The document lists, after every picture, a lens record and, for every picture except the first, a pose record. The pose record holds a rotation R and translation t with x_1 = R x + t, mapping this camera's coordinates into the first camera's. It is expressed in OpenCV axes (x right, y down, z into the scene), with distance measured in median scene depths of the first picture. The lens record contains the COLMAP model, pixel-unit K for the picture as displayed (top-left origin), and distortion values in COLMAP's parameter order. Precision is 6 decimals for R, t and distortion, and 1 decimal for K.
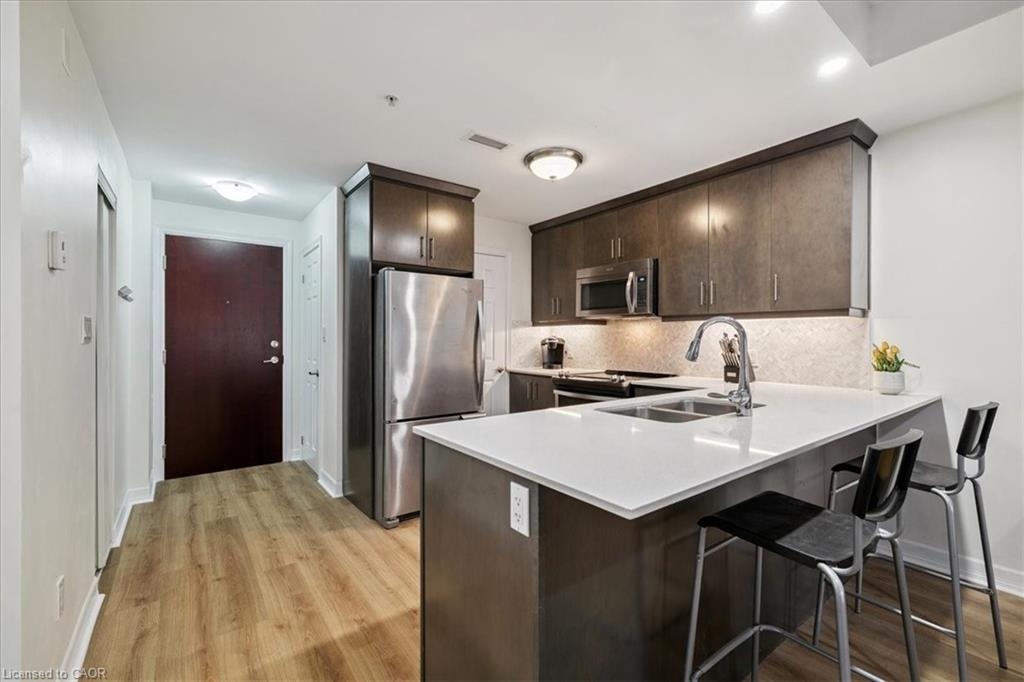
lens RADIAL K [[434.0, 0, 509.5], [0, 434.0, 339.6], [0, 0, 1]] dist [0.002349, -0.000067]
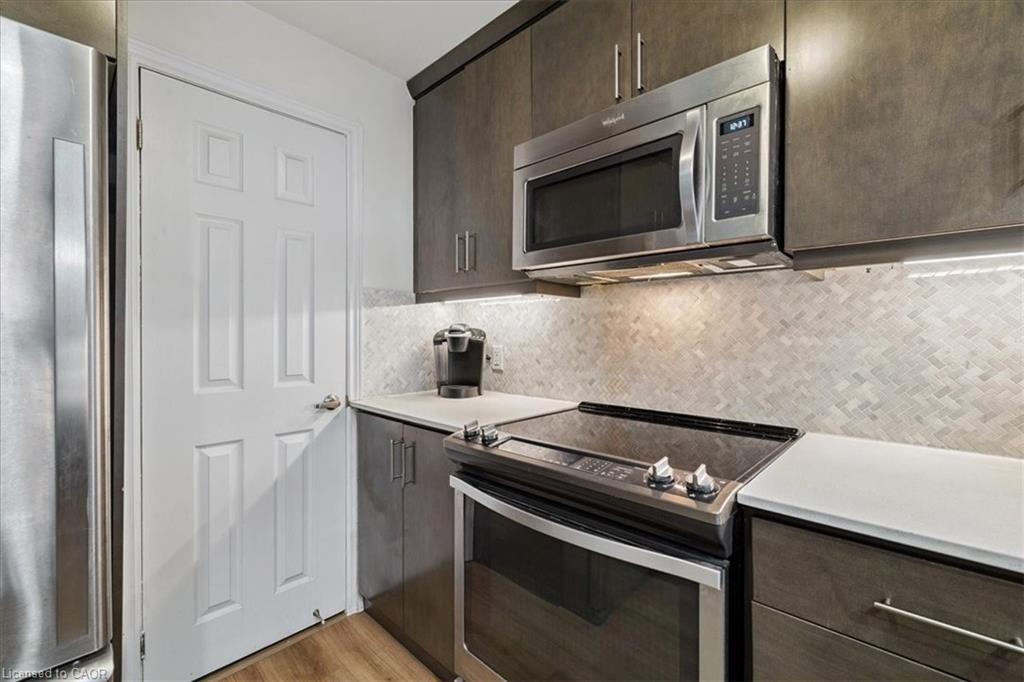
lens RADIAL K [[431.9, 0, 506.8], [0, 431.9, 336.0], [0, 0, 1]] dist [-0.000167, 0.000053]
pose [[0.986931, -0.001948, 0.161129, 0.101859], [0.001358, 0.999992, 0.003771, 0.004239], [-0.161135, -0.003503, 0.986926, 0.732780]]
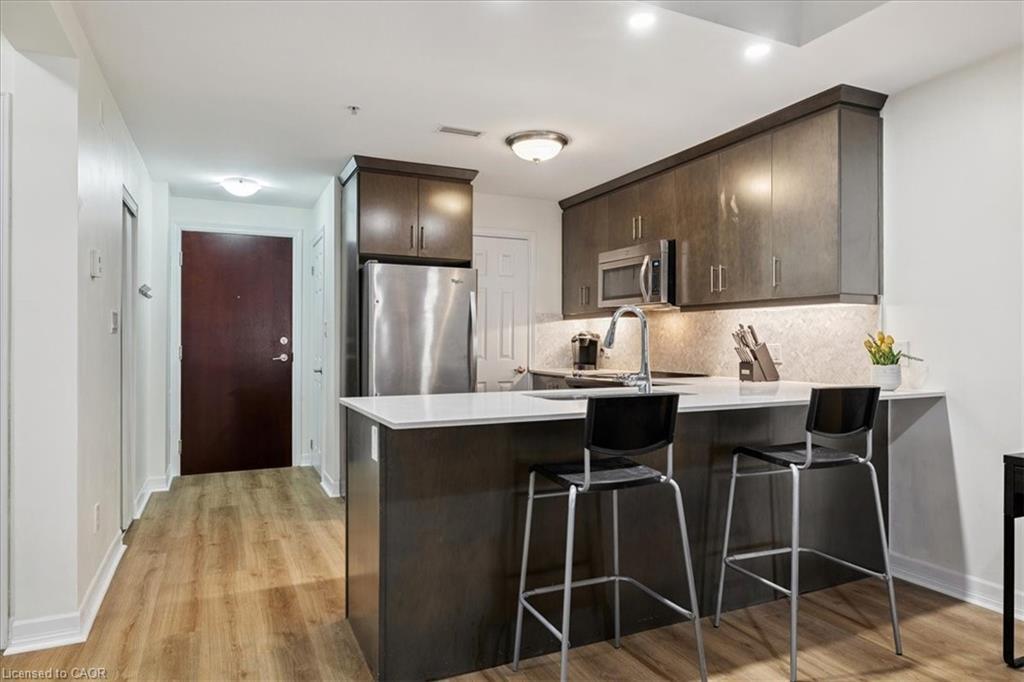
lens RADIAL K [[619.2, 0, 512.0], [0, 619.2, 341.0], [0, 0, 1]] dist [-0.000727, -0.000082]
pose [[0.979677, -0.001258, -0.200579, 0.270770], [0.000505, 0.999993, -0.003803, 0.020661], [0.200583, 0.003624, 0.979670, -0.275319]]
